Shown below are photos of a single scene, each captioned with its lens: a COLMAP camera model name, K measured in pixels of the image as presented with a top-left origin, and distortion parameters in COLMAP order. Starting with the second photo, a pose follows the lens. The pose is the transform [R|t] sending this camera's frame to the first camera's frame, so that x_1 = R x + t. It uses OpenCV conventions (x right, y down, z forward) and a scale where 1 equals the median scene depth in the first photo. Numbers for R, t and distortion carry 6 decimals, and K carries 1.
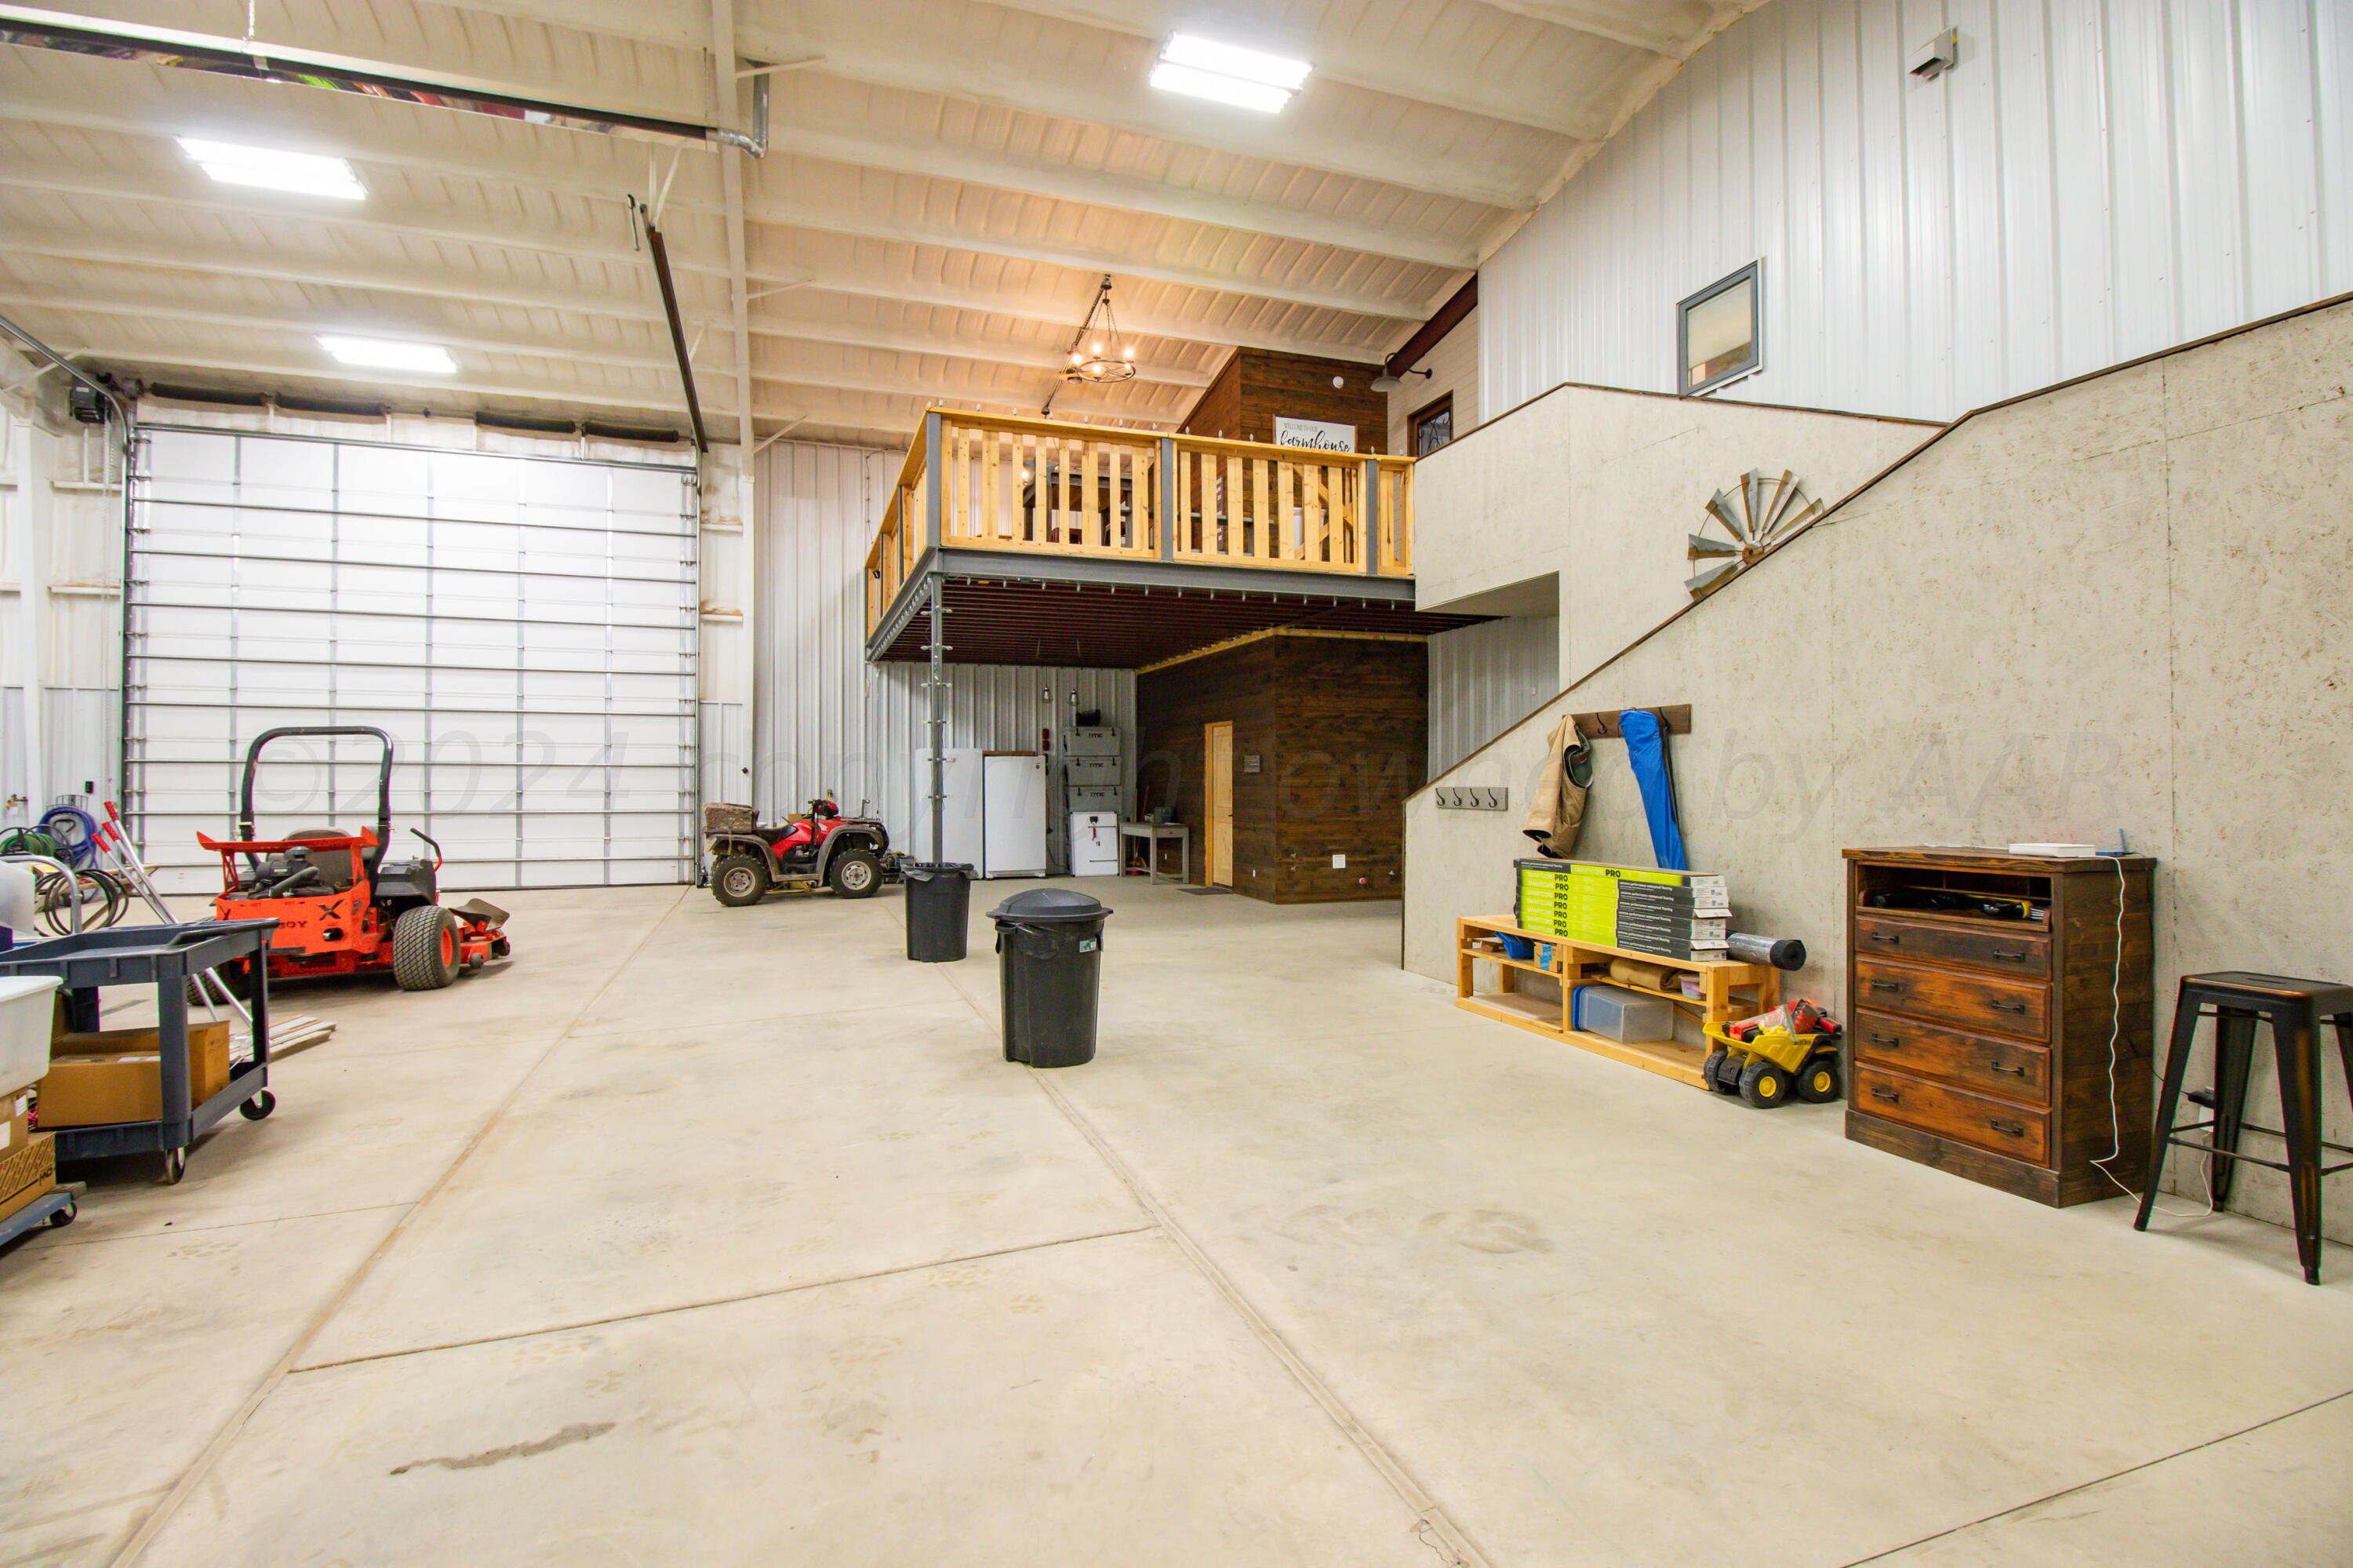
lens RADIAL K [[1104.3, 0, 1160.5], [0, 1104.3, 783.5], [0, 0, 1]] dist [-0.001132, -0.000019]
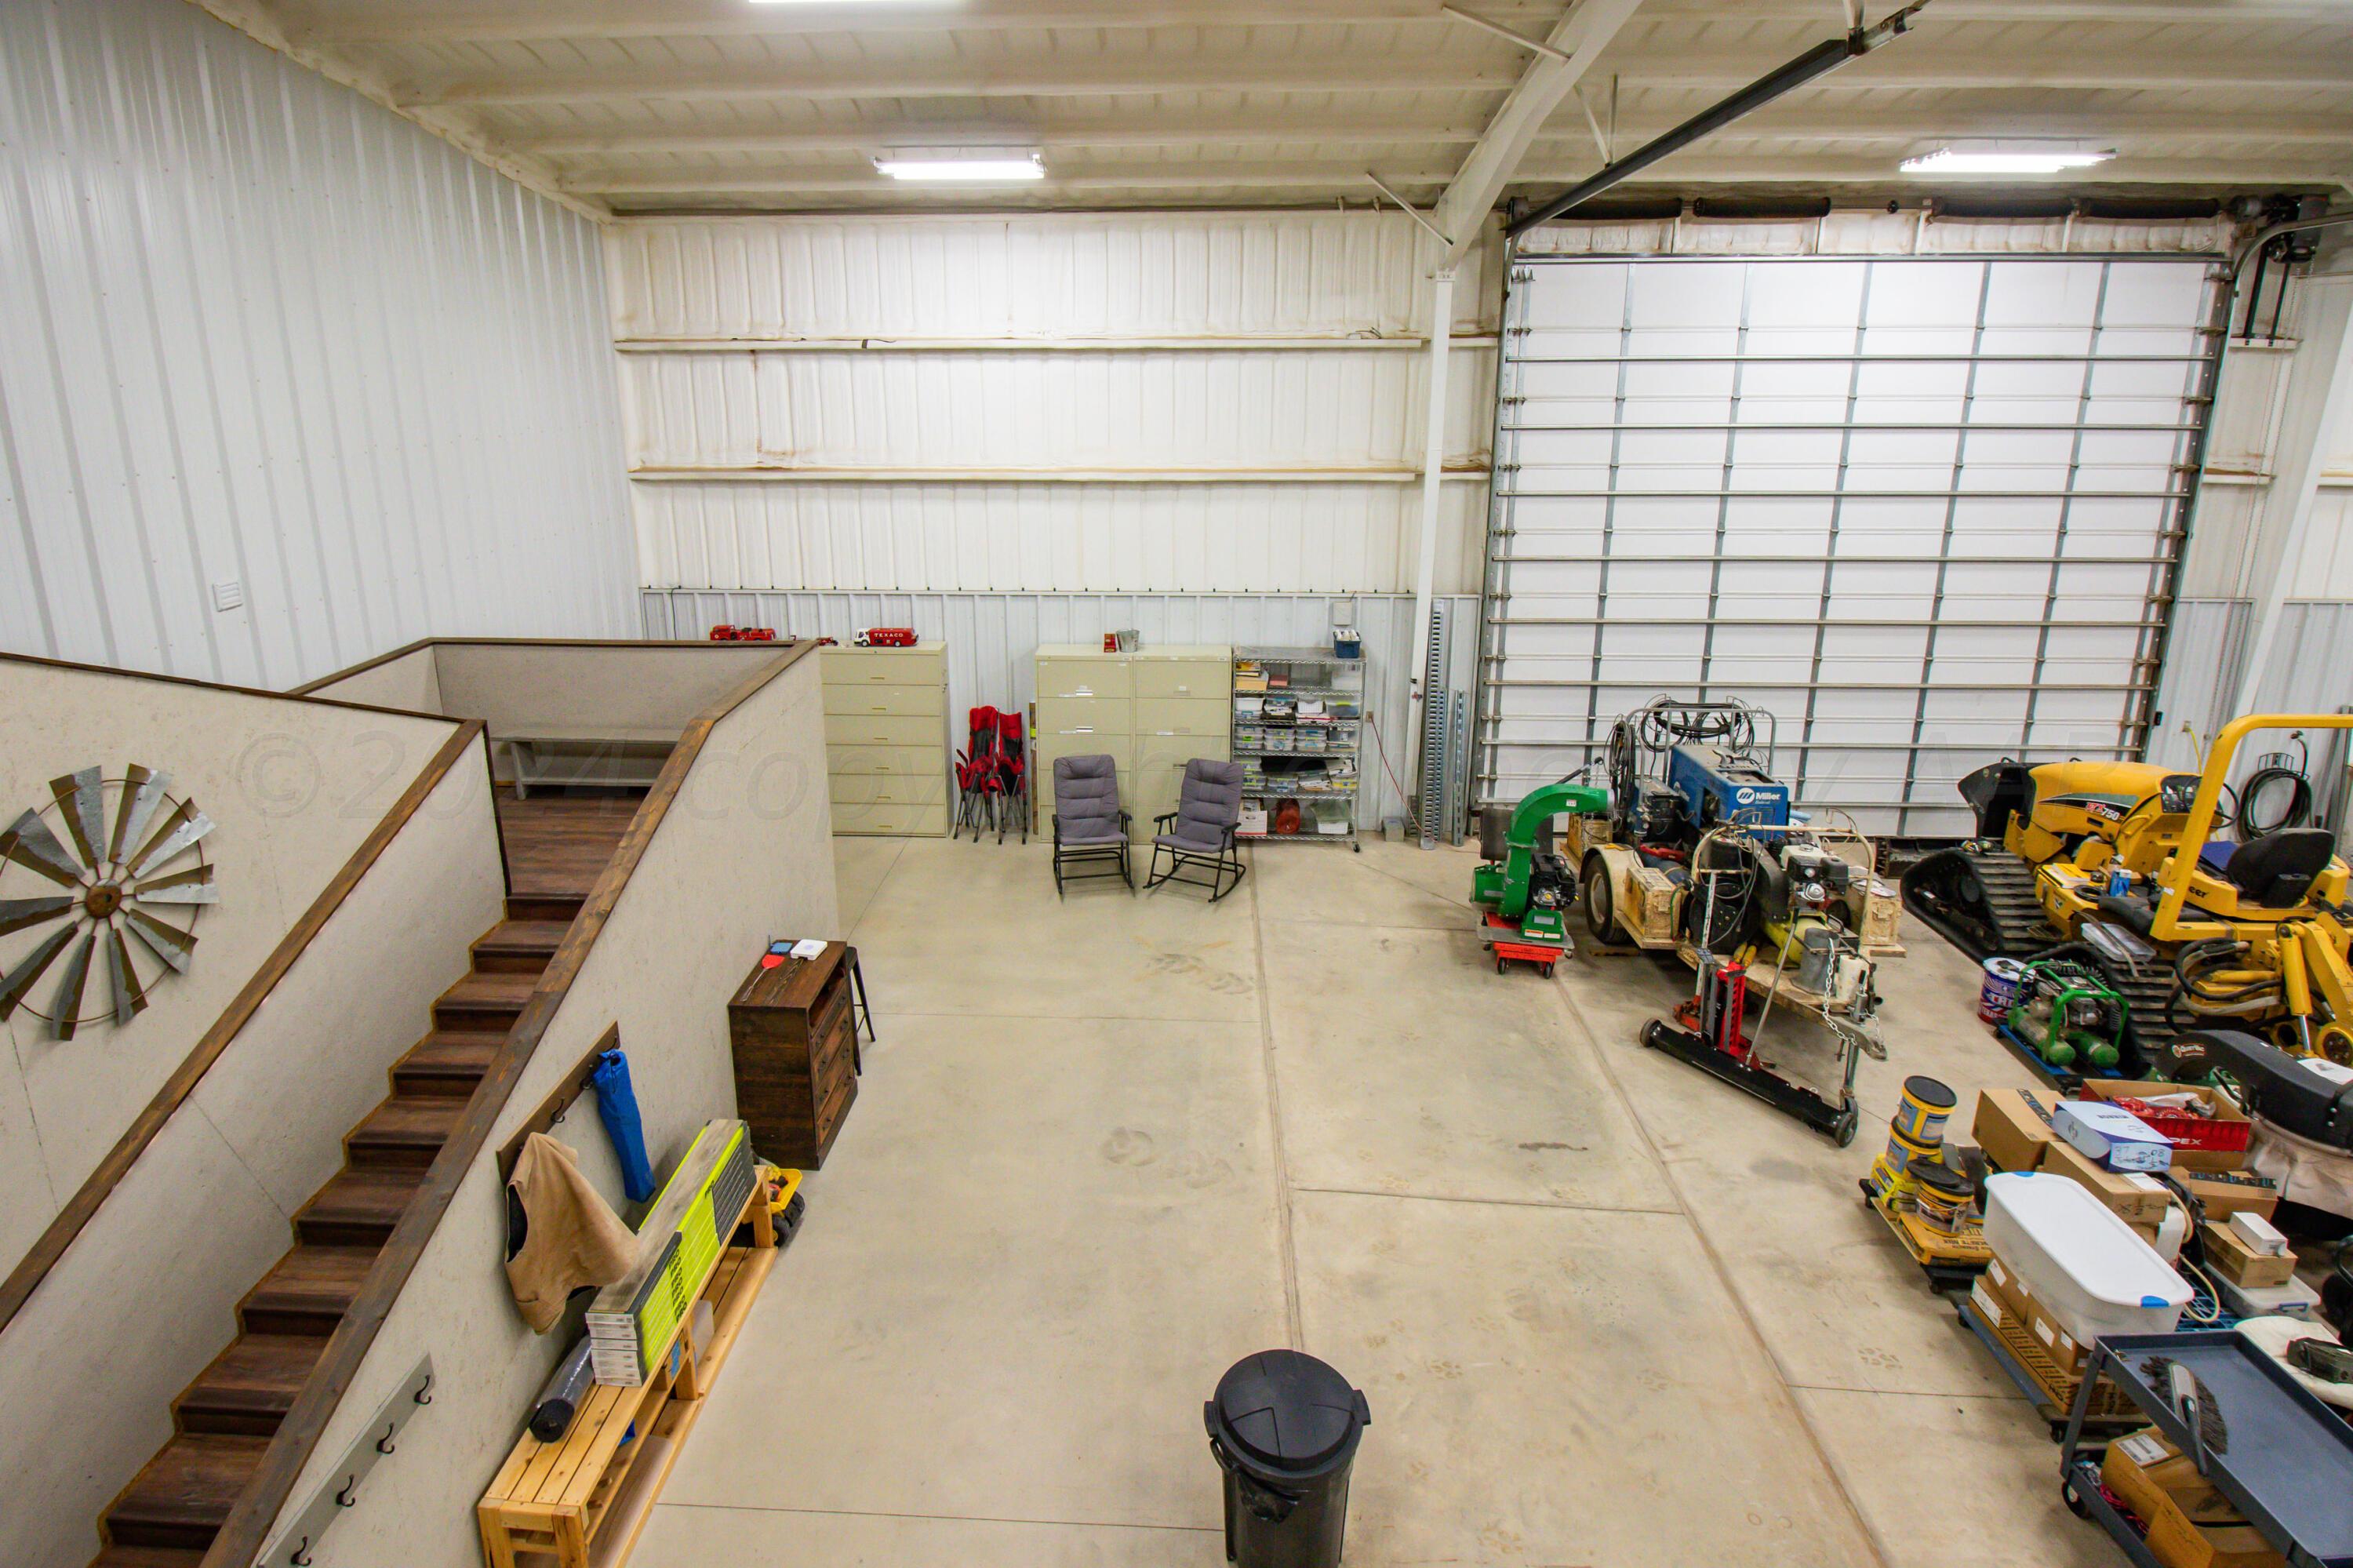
lens RADIAL K [[1104.3, 0, 1160.5], [0, 1104.3, 783.5], [0, 0, 1]] dist [-0.001132, -0.000019]
pose [[-0.929477, -0.119285, 0.349061, -0.336656], [0.010292, 0.937518, 0.347783, -0.816850], [-0.368736, 0.326849, -0.870174, 2.249773]]
